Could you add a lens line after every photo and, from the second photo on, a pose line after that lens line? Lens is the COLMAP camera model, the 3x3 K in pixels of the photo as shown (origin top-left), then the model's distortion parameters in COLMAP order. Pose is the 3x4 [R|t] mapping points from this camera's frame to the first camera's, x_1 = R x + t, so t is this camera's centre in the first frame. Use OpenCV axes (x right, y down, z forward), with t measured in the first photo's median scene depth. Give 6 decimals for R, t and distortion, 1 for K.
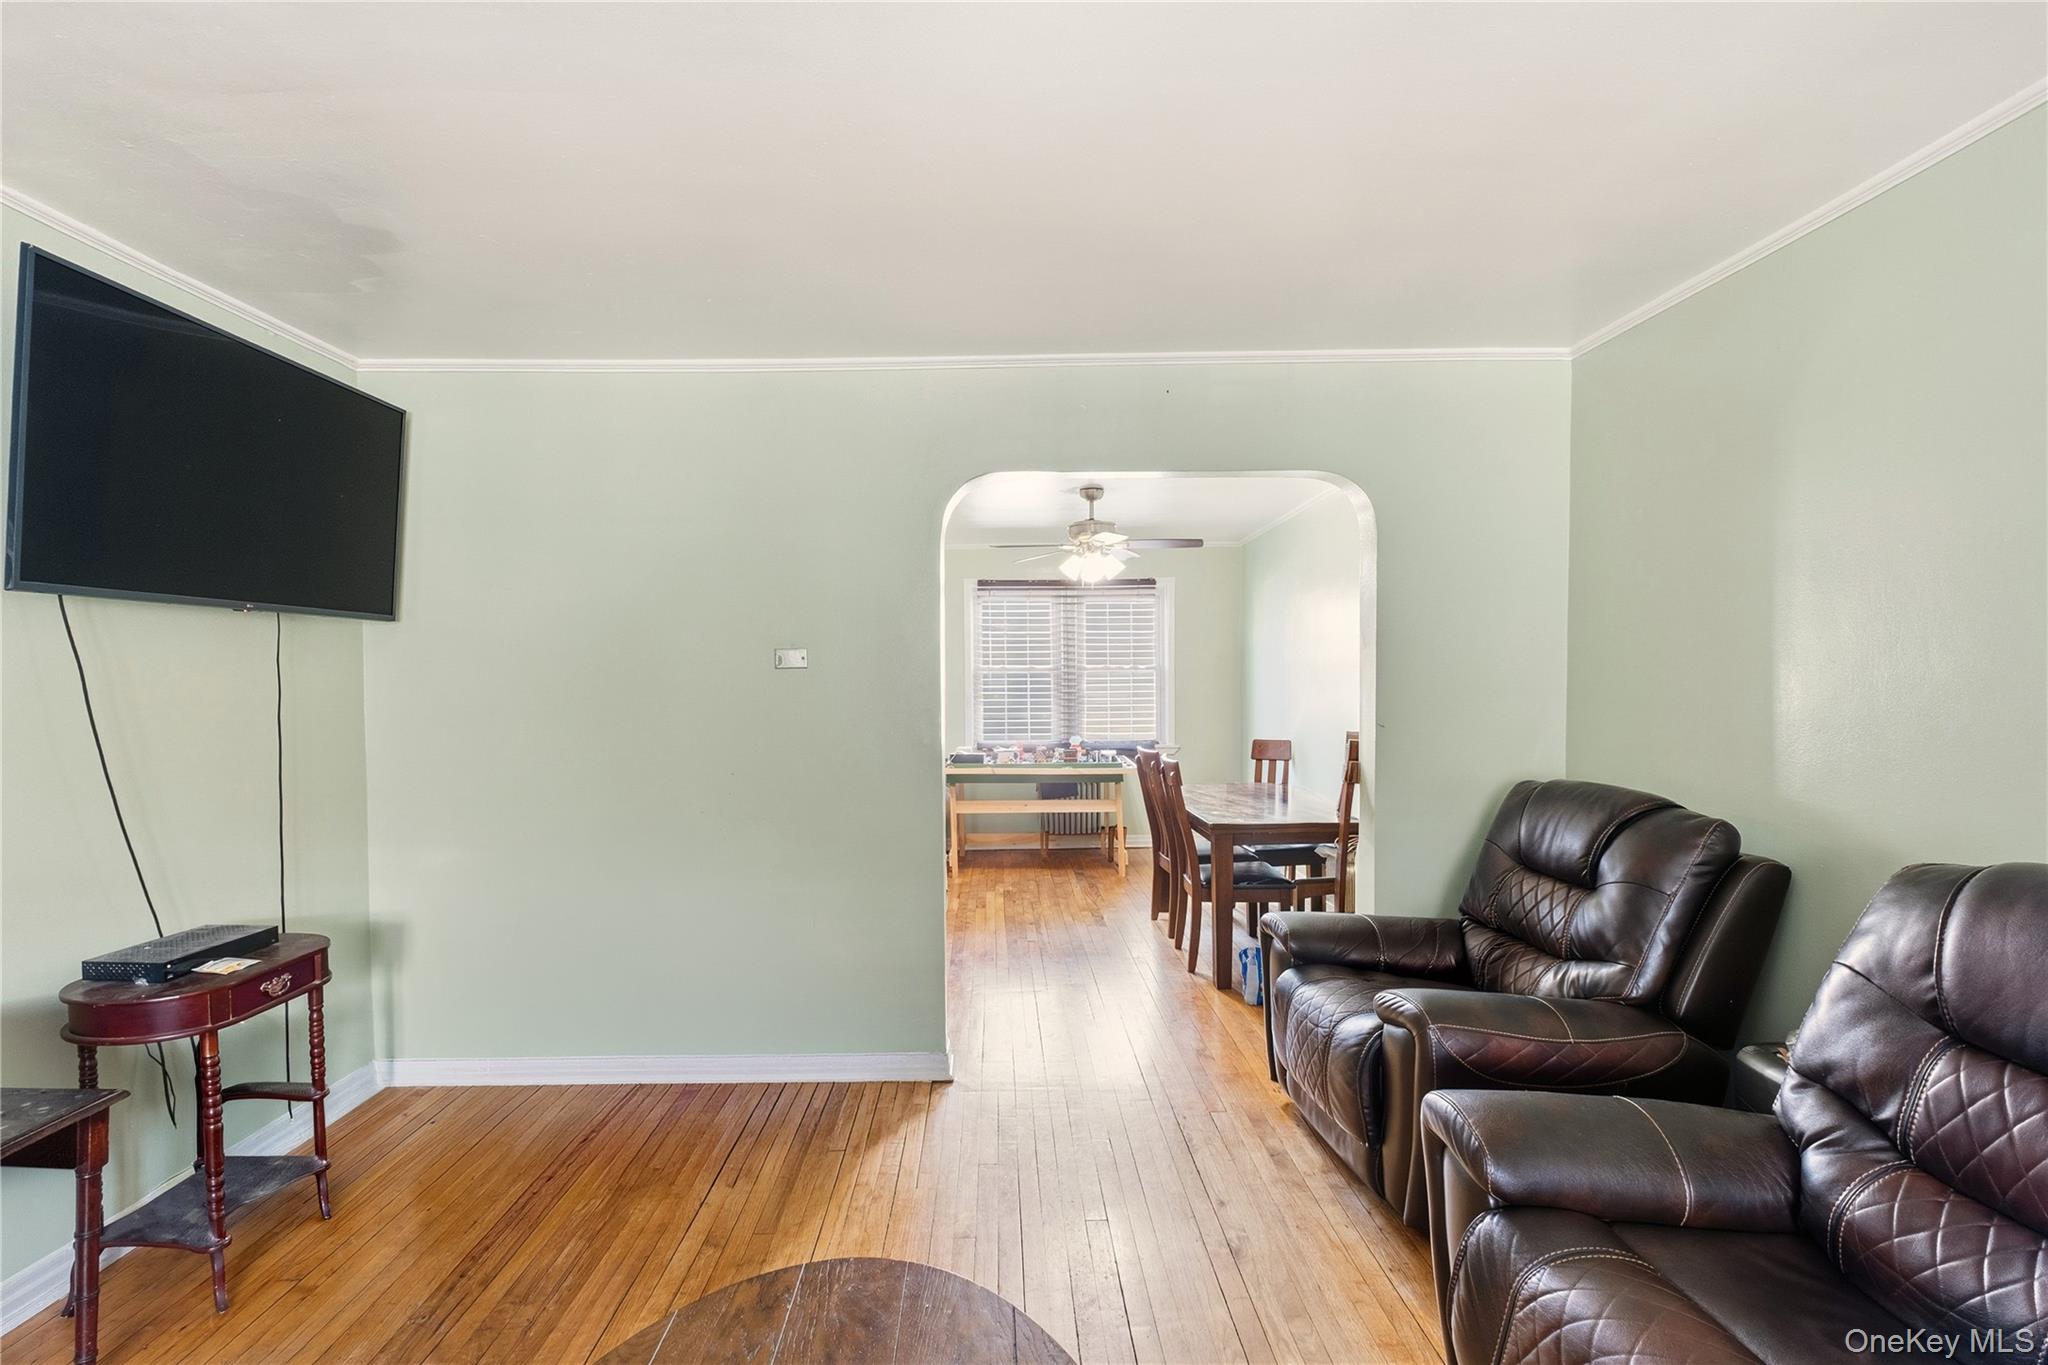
lens RADIAL K [[931.3, 0, 1022.4], [0, 931.3, 702.5], [0, 0, 1]] dist [-0.002089, -0.001451]
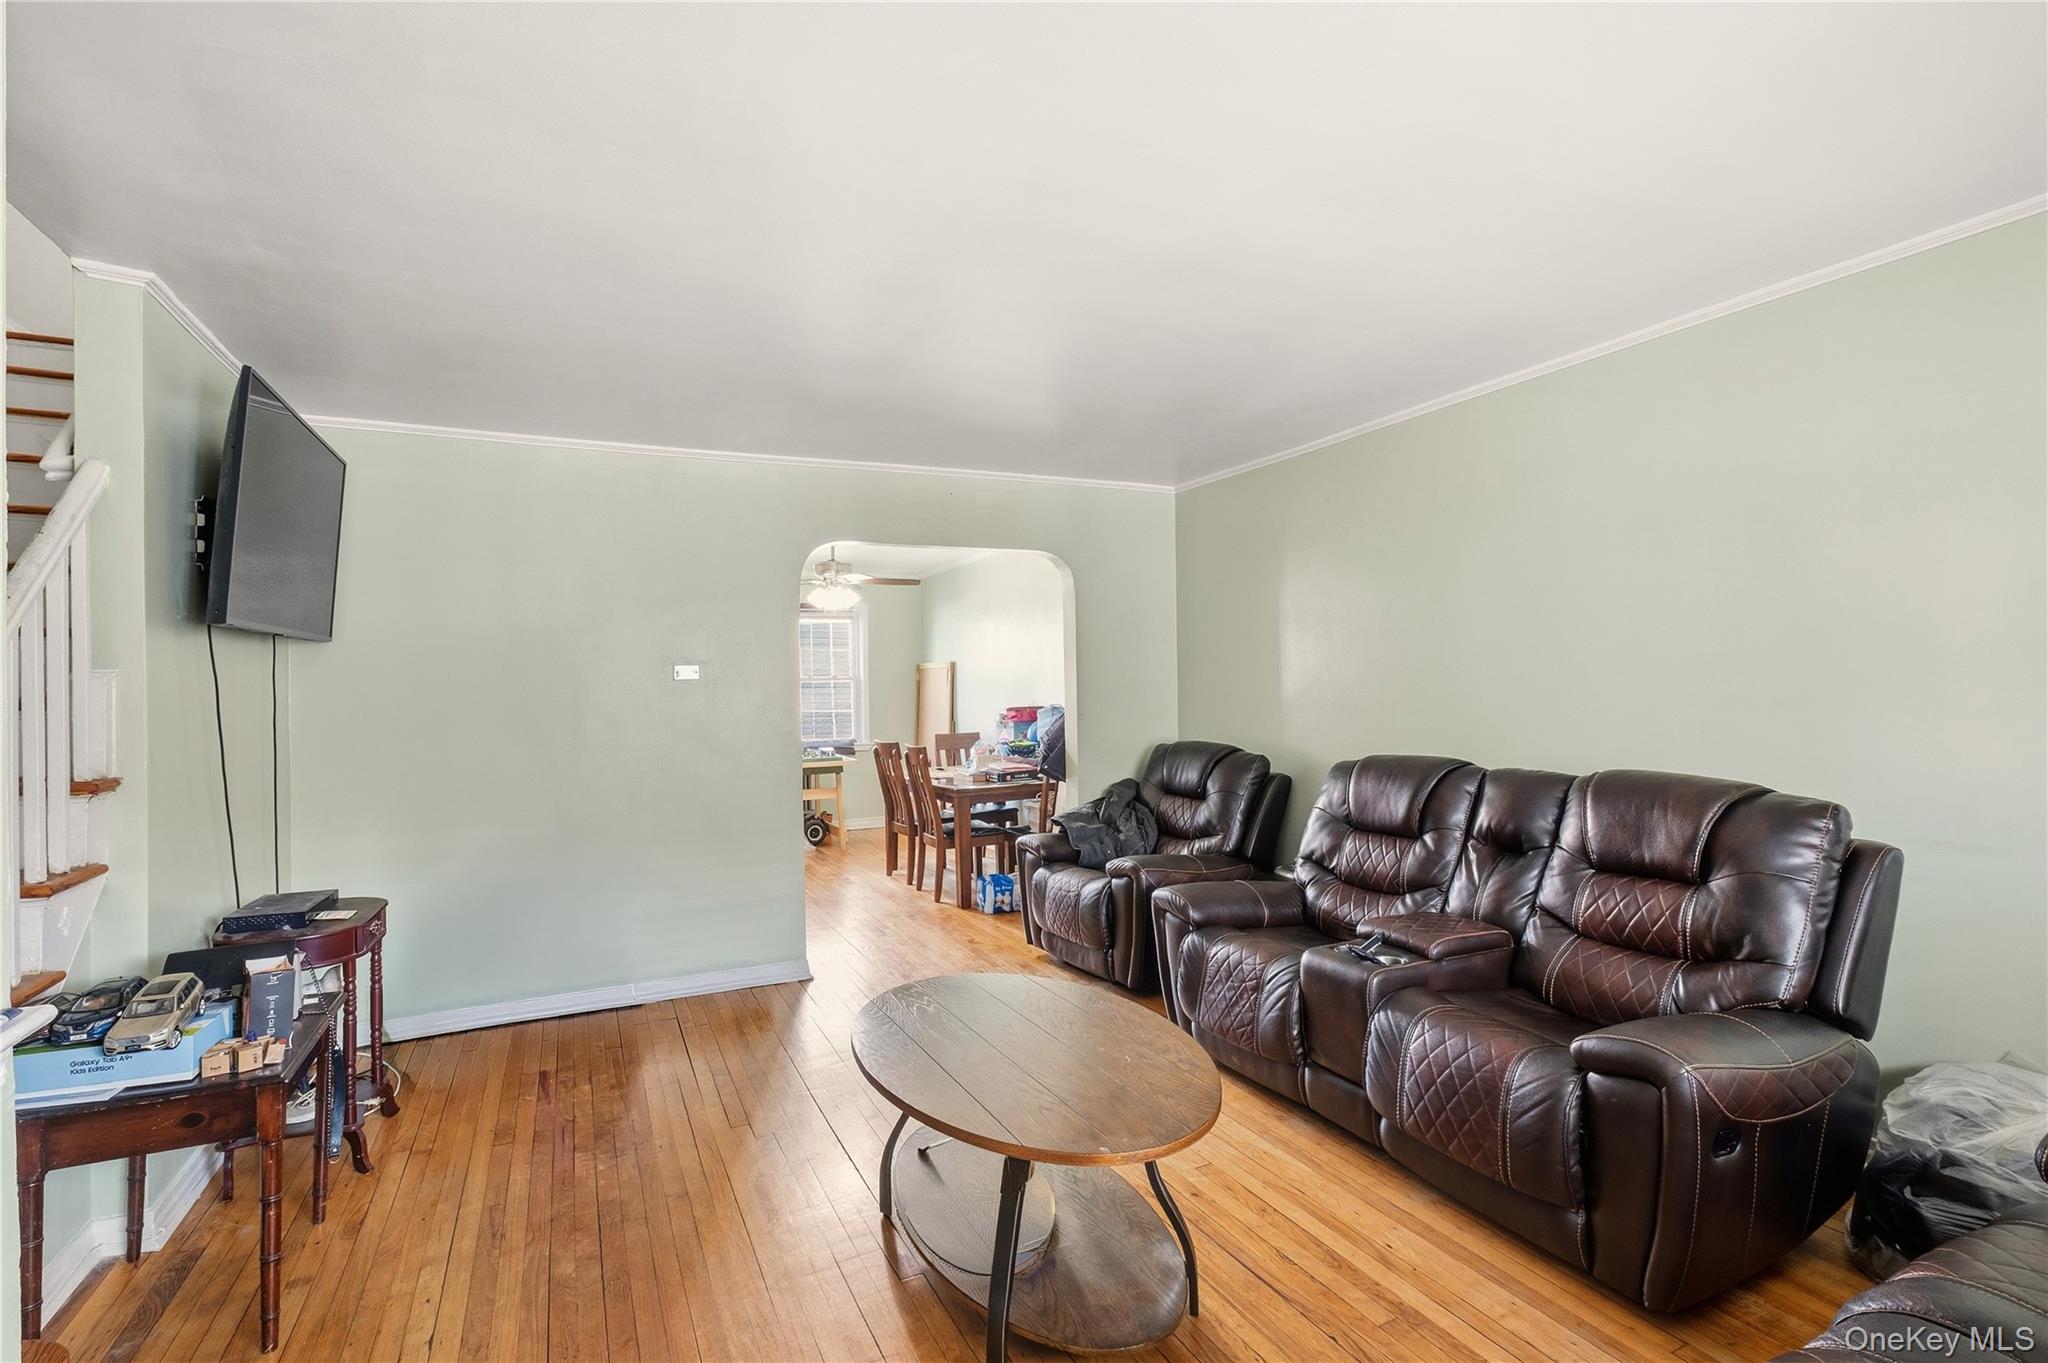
lens RADIAL K [[926.7, 0, 1024.0], [0, 926.7, 681.5], [0, 0, 1]] dist [-0.000807, -0.000252]
pose [[0.905555, -0.007571, 0.424160, -0.491032], [0.022412, 0.999298, -0.030011, 0.020451], [-0.423636, 0.036683, 0.905090, -0.516673]]
